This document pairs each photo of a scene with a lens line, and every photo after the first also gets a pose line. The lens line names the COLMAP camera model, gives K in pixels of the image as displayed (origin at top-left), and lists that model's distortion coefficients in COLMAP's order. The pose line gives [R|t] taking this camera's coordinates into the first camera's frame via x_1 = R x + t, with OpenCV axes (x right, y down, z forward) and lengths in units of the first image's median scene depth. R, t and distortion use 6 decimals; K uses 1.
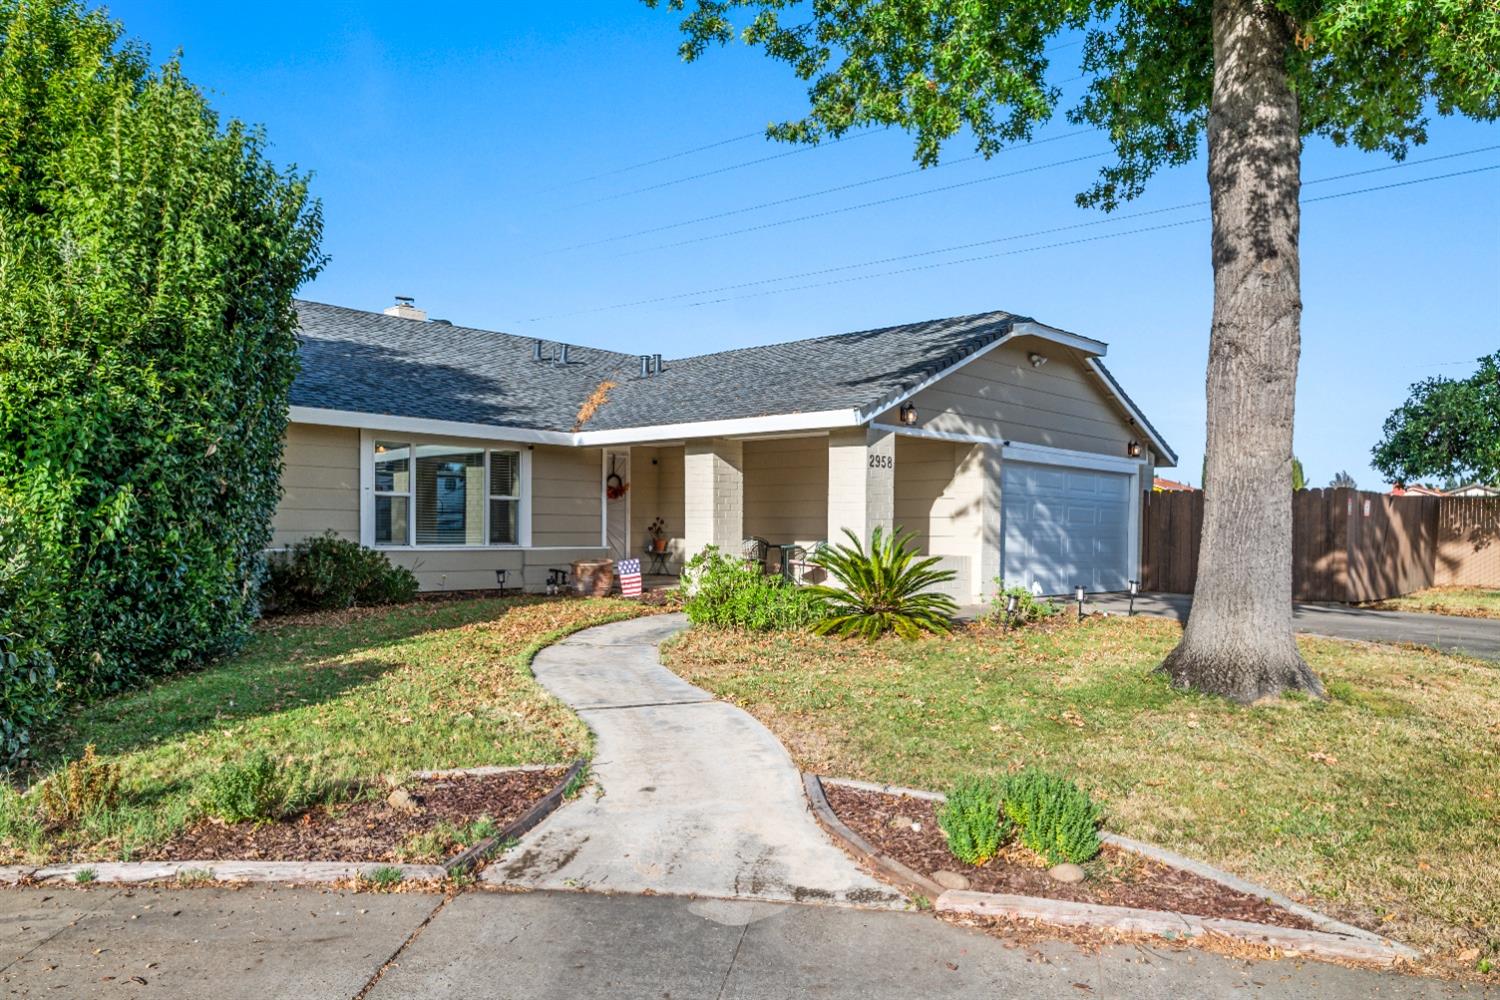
lens RADIAL K [[1039.7, 0, 749.7], [0, 1039.7, 499.7], [0, 0, 1]] dist [-0.003864, -0.000736]
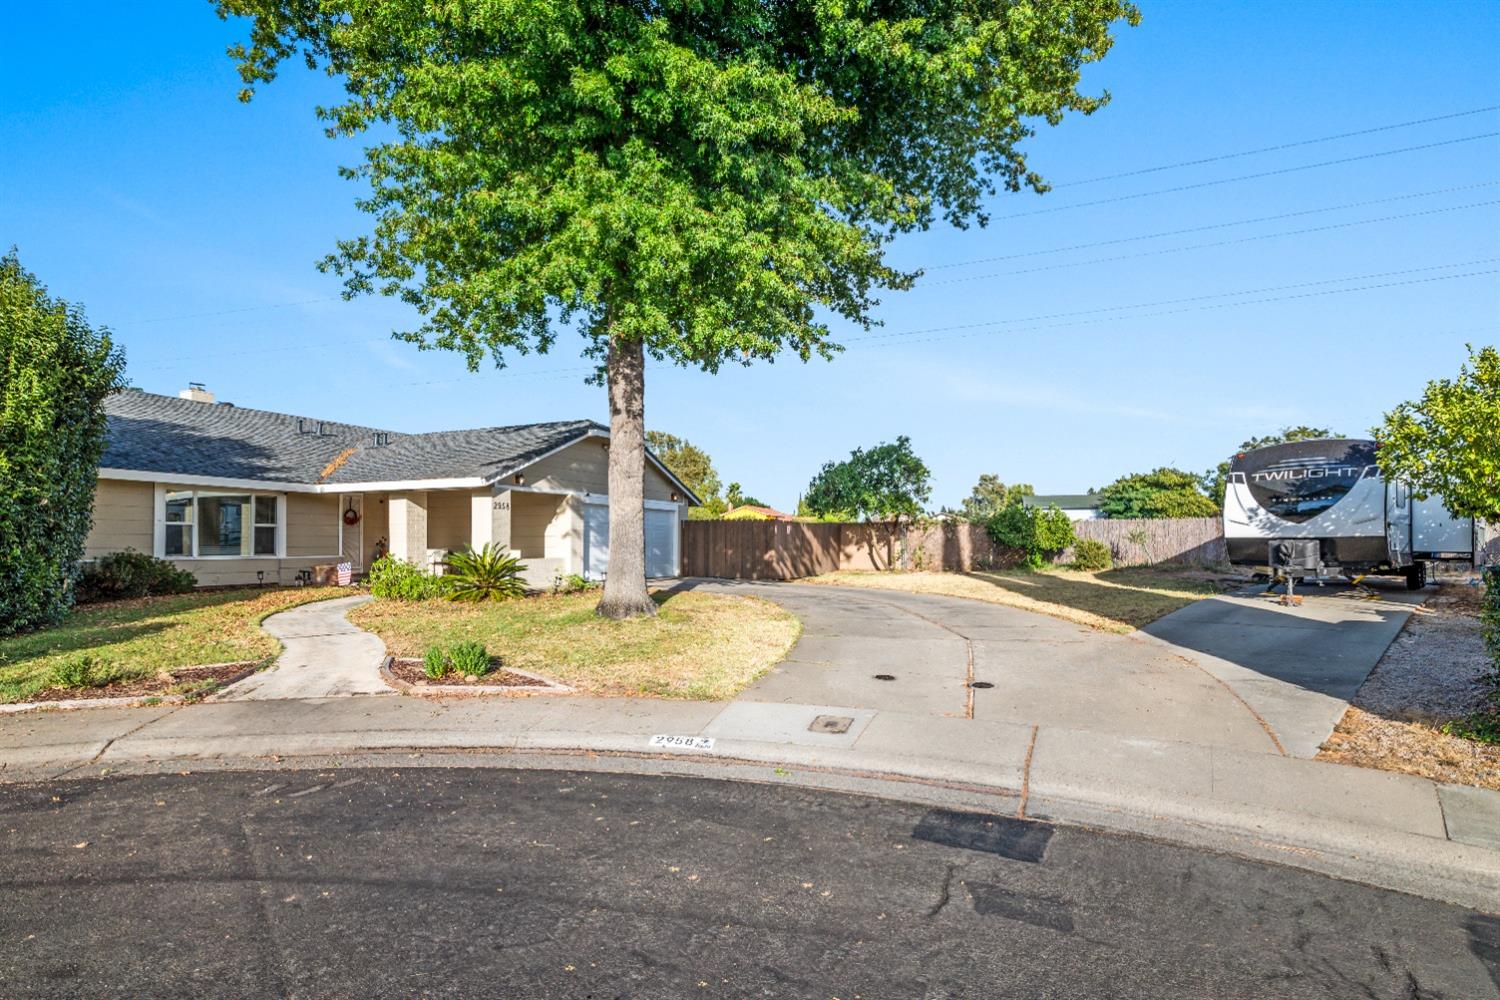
lens RADIAL K [[723.7, 0, 751.1], [0, 723.7, 511.0], [0, 0, 1]] dist [-0.005806, 0.002309]
pose [[0.948387, 0.004121, 0.317088, 0.137150], [-0.000099, 0.999919, -0.012698, -0.011710], [-0.317114, 0.012011, 0.948311, -0.323648]]
